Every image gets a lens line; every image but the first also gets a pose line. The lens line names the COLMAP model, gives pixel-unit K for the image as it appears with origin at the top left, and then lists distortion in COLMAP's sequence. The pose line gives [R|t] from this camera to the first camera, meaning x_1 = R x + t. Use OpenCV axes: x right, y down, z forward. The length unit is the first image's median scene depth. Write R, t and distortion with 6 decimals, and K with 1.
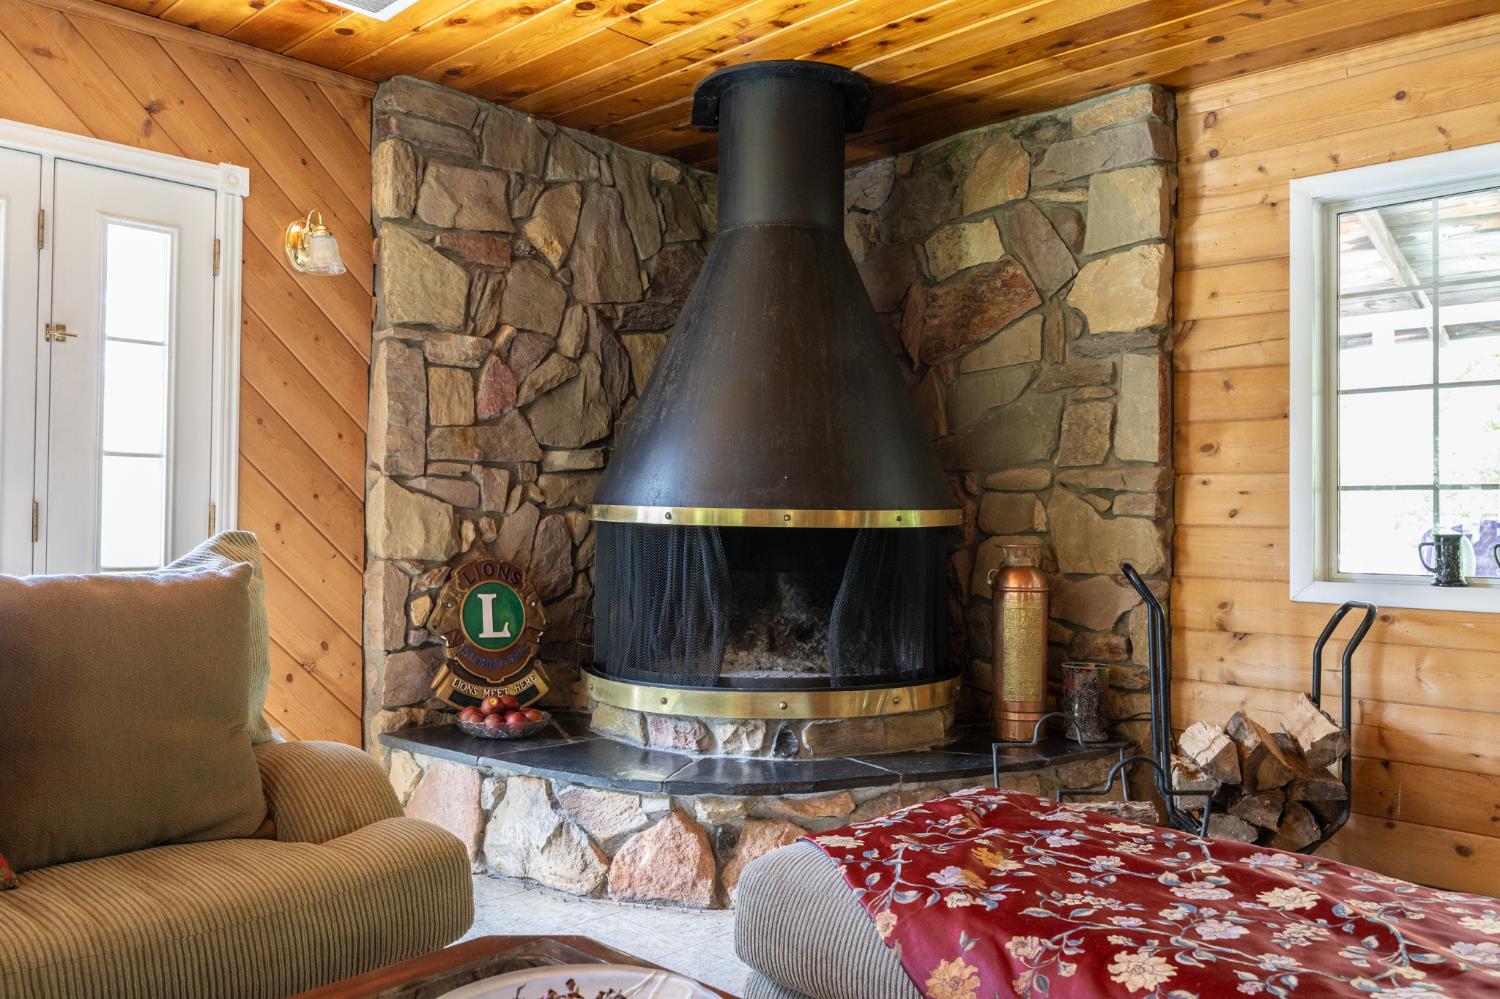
lens RADIAL K [[1134.3, 0, 750.0], [0, 1134.3, 493.9], [0, 0, 1]] dist [0.000436, -0.004760]
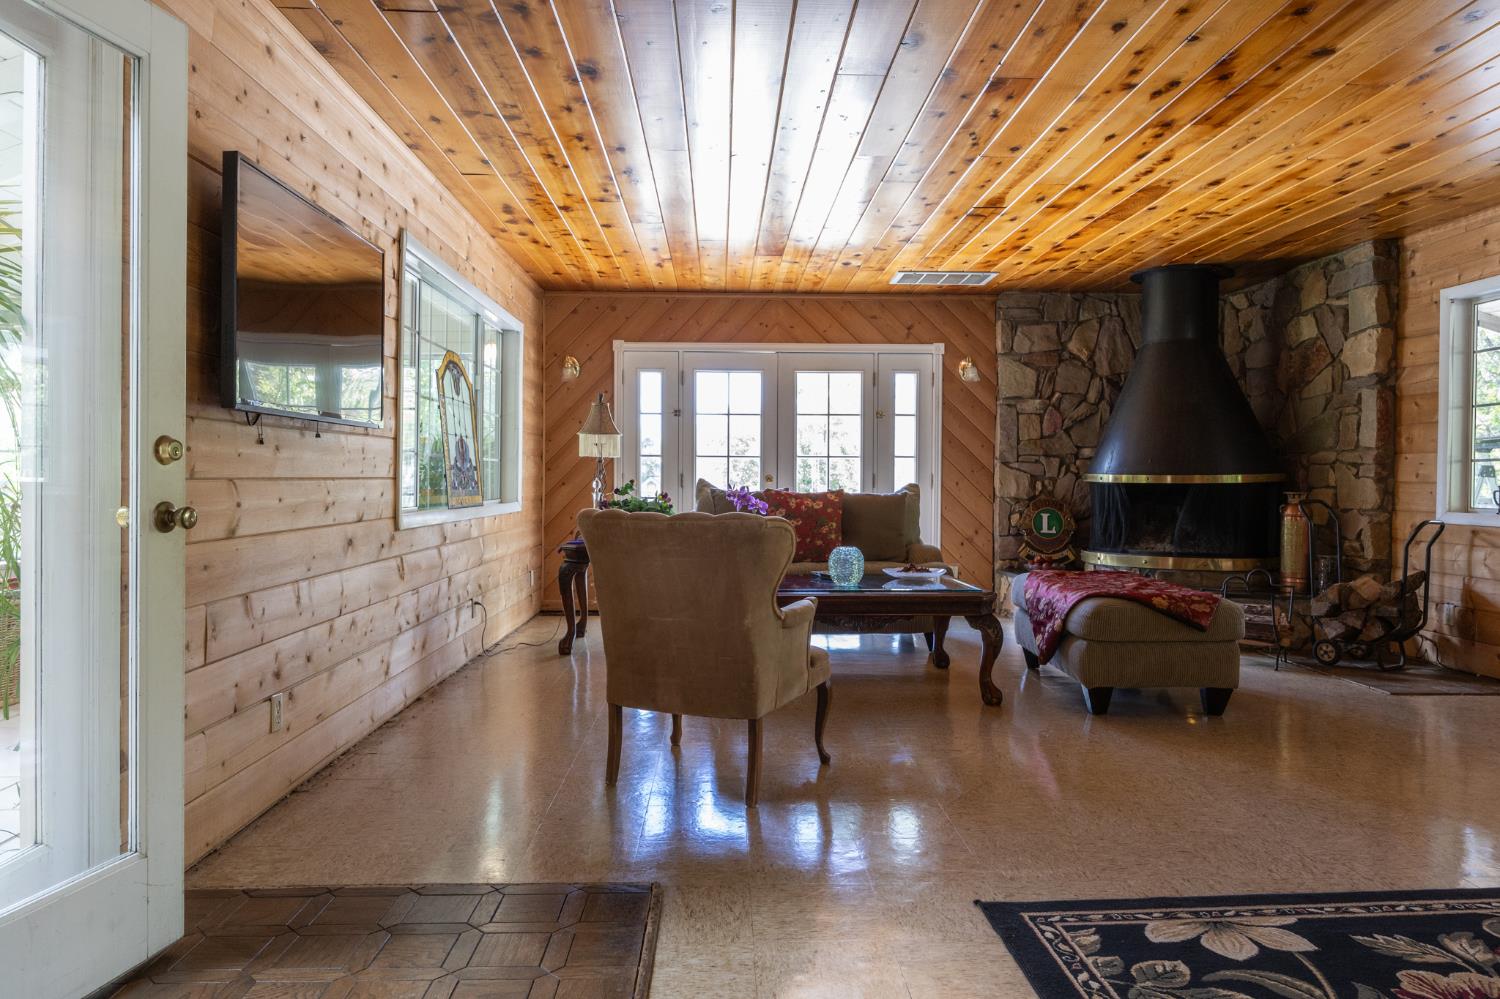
lens RADIAL K [[982.5, 0, 751.1], [0, 982.5, 491.1], [0, 0, 1]] dist [0.001796, 0.000543]
pose [[0.718111, 0.003151, -0.695921, 0.720391], [0.014852, 0.999693, 0.019852, -0.004116], [0.695770, -0.024592, 0.717843, -0.823954]]
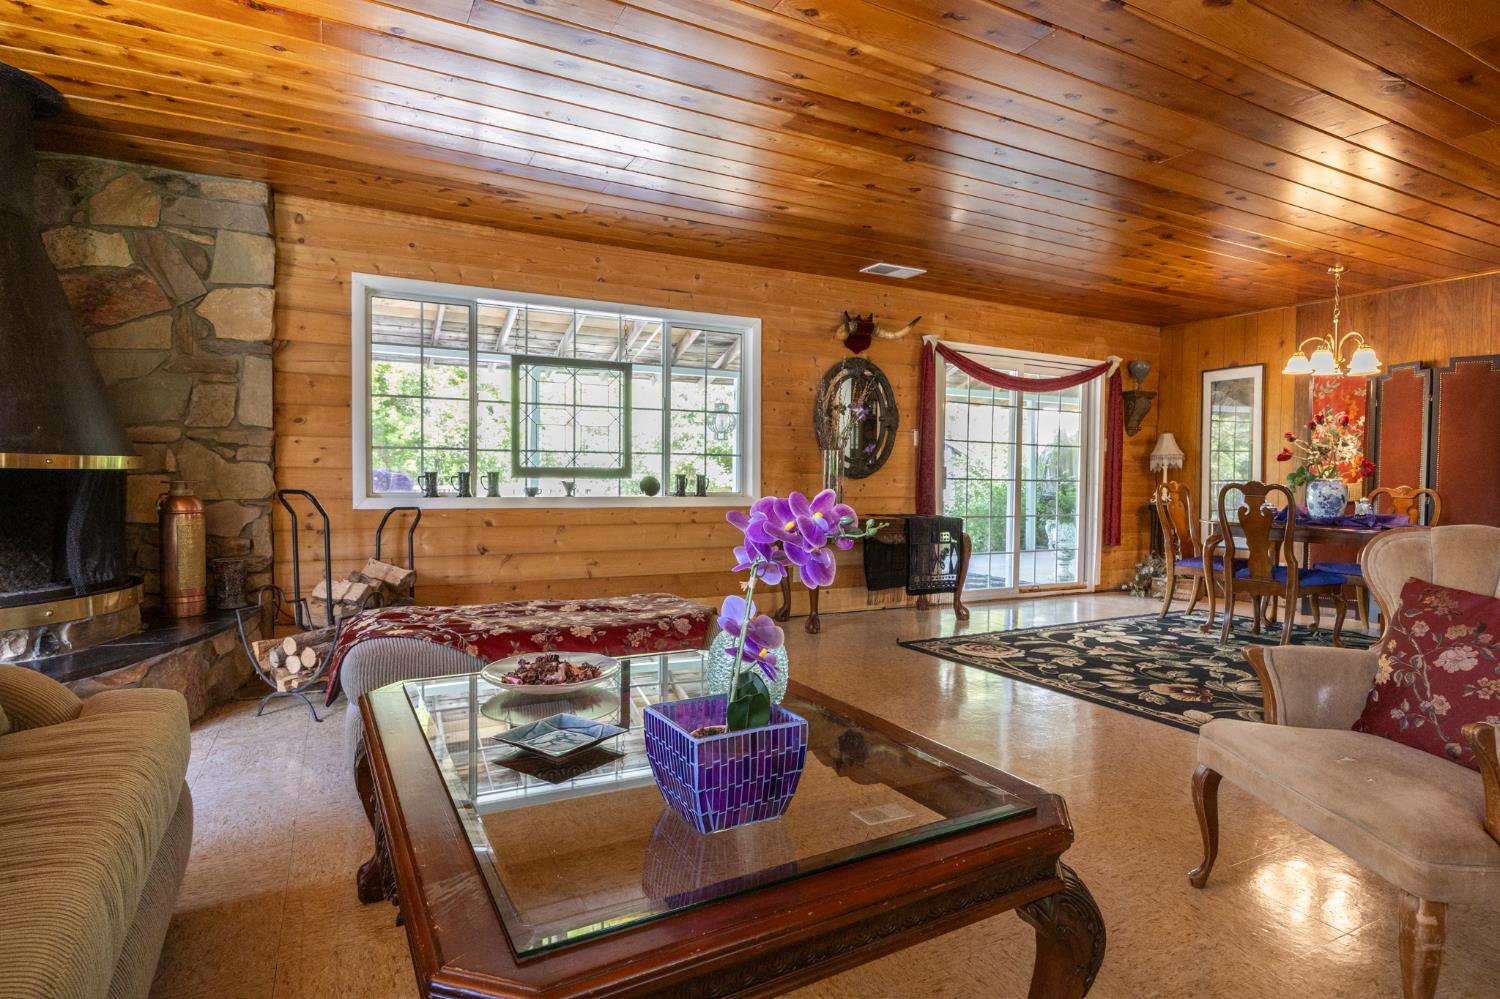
lens RADIAL K [[772.1, 0, 752.7], [0, 772.1, 499.8], [0, 0, 1]] dist [-0.011672, -0.000054]
pose [[0.318423, -0.038758, 0.947156, -0.439311], [-0.027927, 0.998347, 0.050241, -0.000129], [-0.947537, -0.042449, 0.316814, 0.014003]]
